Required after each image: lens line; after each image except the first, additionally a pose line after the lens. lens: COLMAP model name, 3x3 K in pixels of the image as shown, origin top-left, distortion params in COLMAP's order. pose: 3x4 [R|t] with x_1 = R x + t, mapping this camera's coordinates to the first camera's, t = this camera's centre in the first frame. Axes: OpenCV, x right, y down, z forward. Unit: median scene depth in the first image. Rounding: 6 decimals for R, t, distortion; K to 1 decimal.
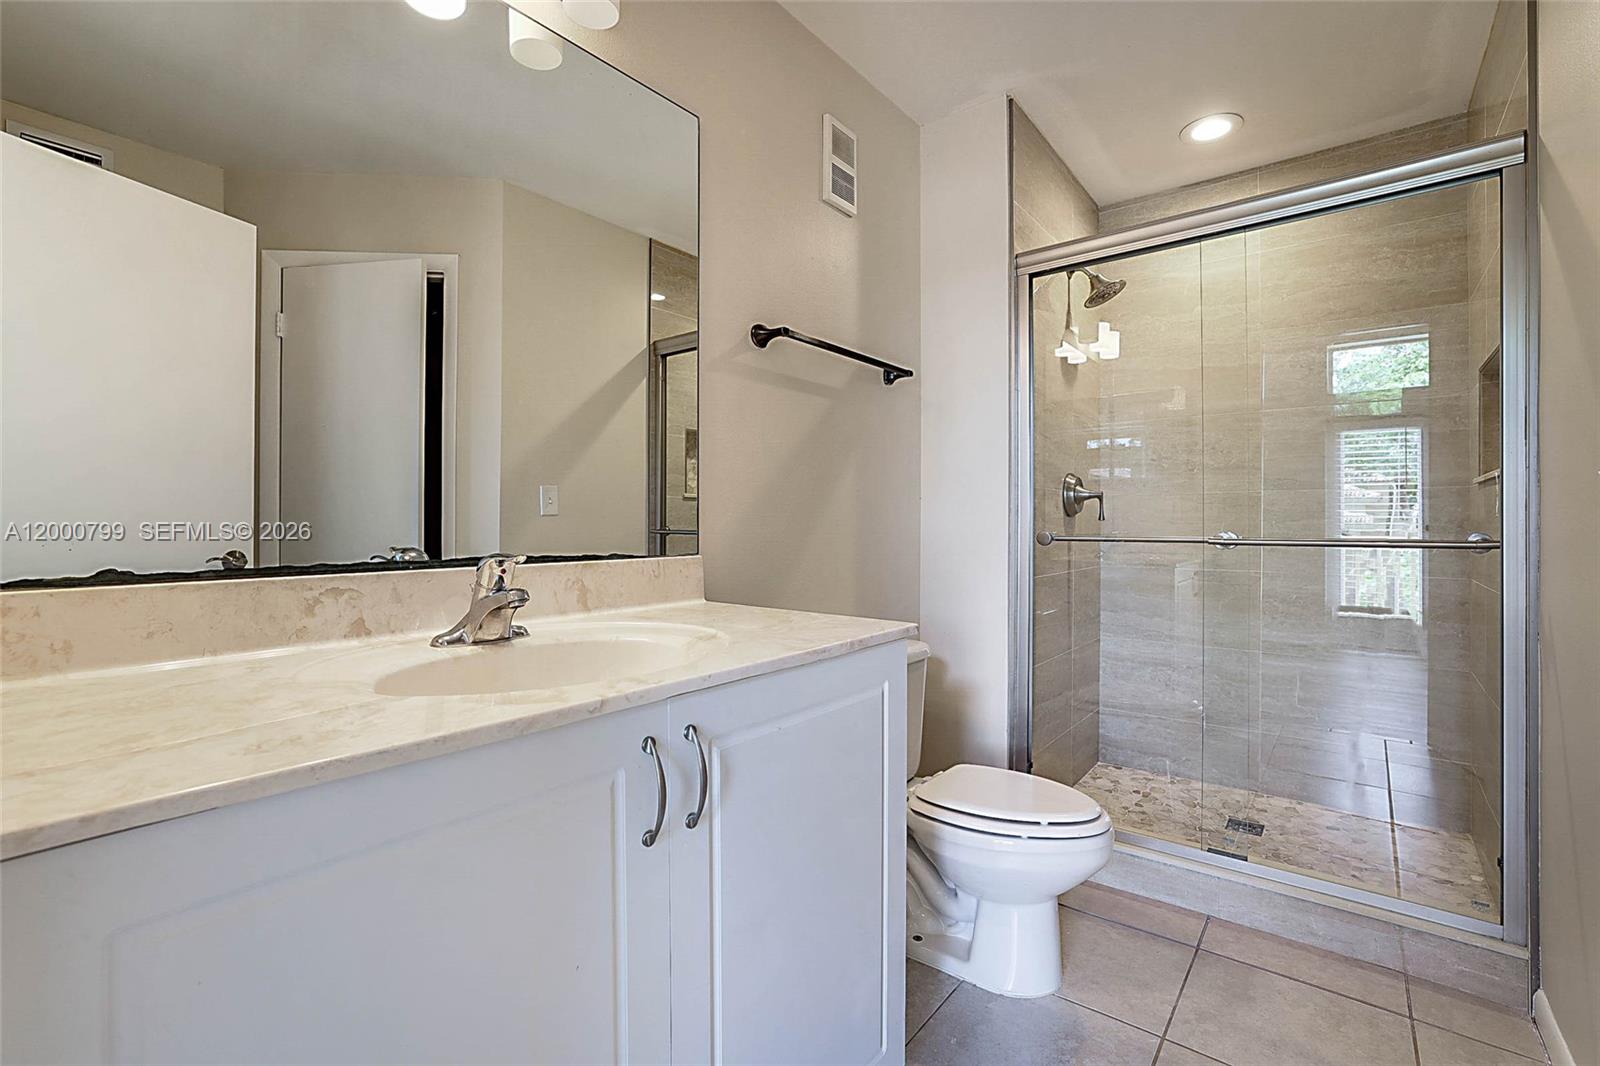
lens RADIAL K [[699.0, 0, 810.3], [0, 699.0, 520.6], [0, 0, 1]] dist [-0.019656, 0.006210]
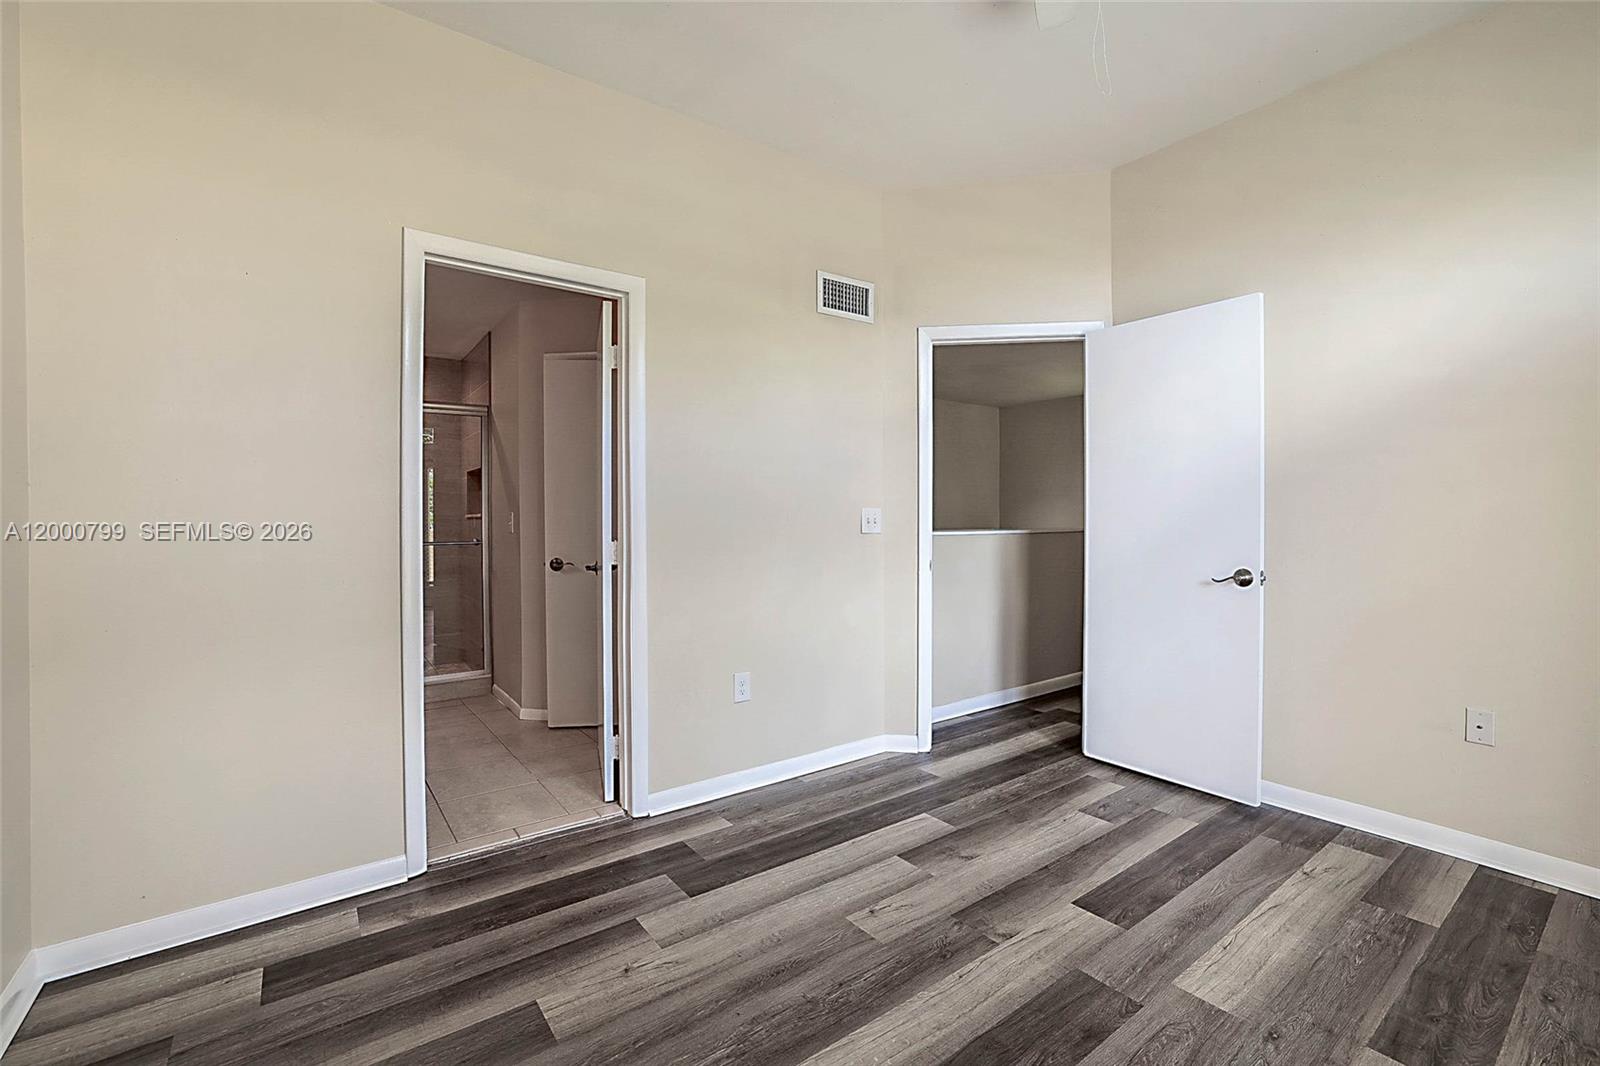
lens RADIAL K [[699.0, 0, 803.5], [0, 699.0, 529.8], [0, 0, 1]] dist [-0.019656, 0.006210]
pose [[0.249594, -0.011341, 0.968284, -1.122959], [-0.003298, 0.999916, 0.012562, -0.042992], [-0.968345, -0.006329, 0.249535, -0.784204]]
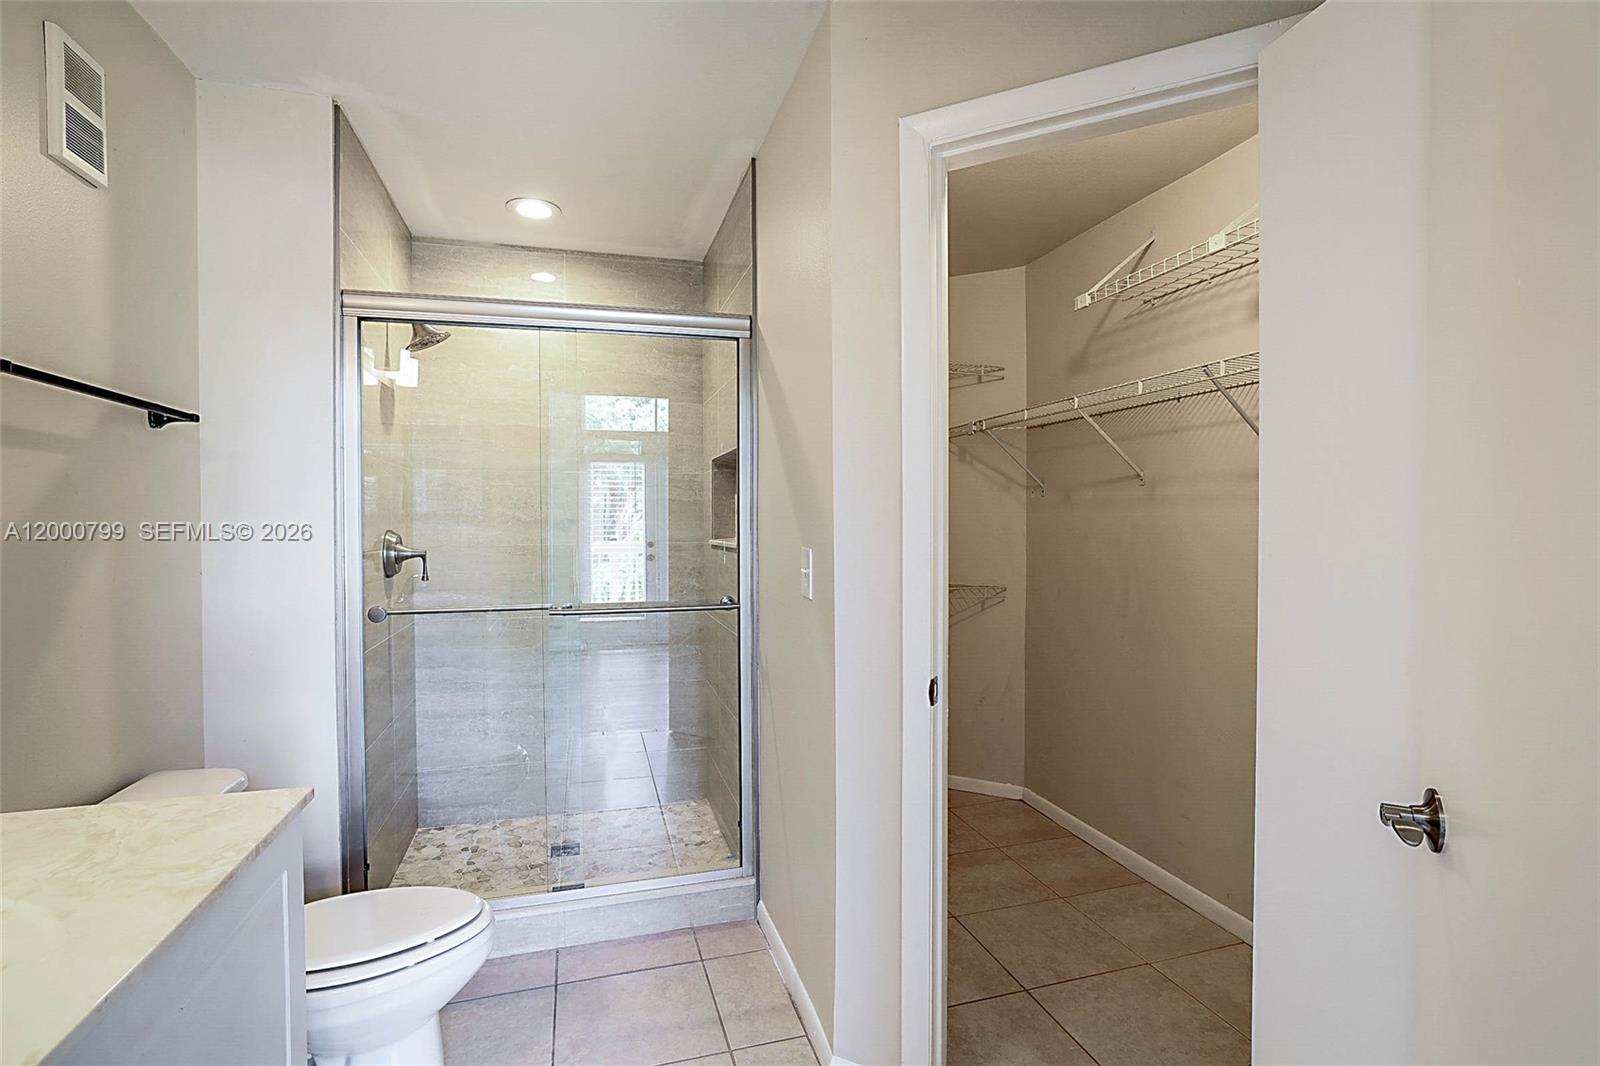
lens RADIAL K [[751.5, 0, 787.7], [0, 751.5, 535.8], [0, 0, 1]] dist [-0.022125, 0.006711]
pose [[0.581471, -0.027105, 0.813116, -0.143592], [-0.002187, 0.999389, 0.034878, -0.117346], [-0.813564, -0.022058, 0.581056, 0.015110]]
